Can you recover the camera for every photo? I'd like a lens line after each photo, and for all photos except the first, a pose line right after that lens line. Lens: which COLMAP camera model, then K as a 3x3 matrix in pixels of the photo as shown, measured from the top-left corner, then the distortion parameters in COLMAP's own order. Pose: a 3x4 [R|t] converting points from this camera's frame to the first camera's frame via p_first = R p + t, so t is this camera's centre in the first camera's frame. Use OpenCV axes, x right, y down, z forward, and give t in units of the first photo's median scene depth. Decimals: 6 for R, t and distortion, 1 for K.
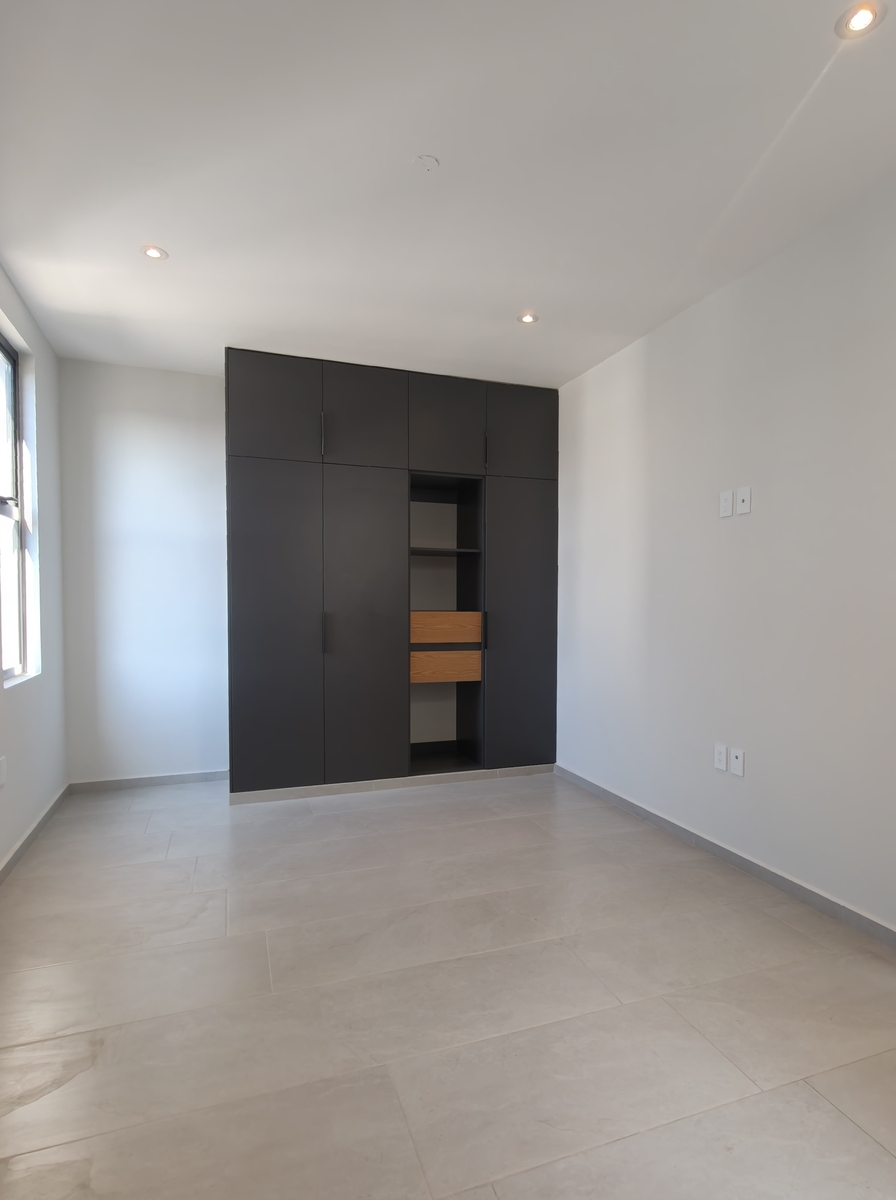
lens RADIAL K [[598.4, 0, 448.0], [0, 598.4, 600.0], [0, 0, 1]] dist [0.000633, 0.000667]
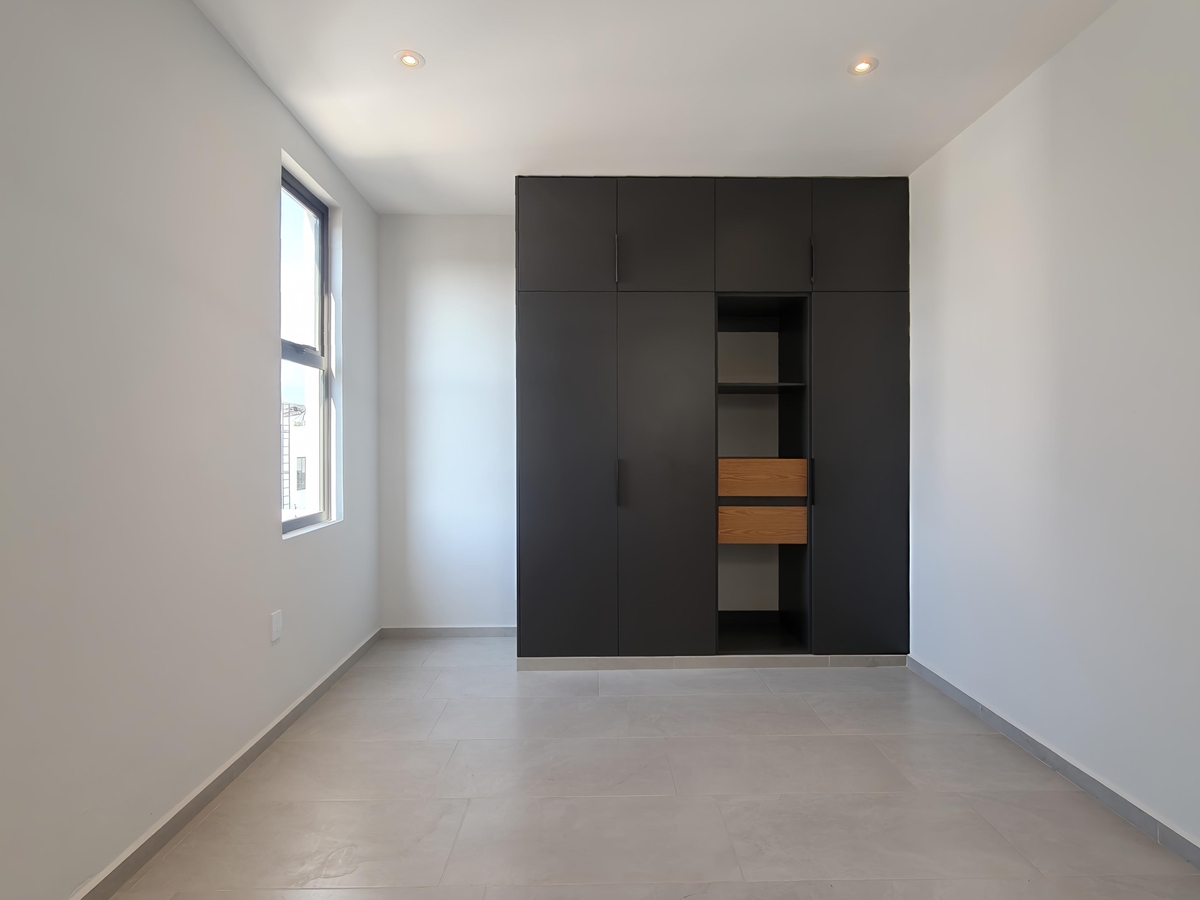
lens RADIAL K [[598.4, 0, 604.4], [0, 598.4, 444.8], [0, 0, 1]] dist [0.000633, 0.000667]
pose [[0.958438, -0.006958, -0.285216, 0.024861], [0.007039, 0.999975, -0.000740, -0.001174], [0.285214, -0.001298, 0.958463, 0.144310]]
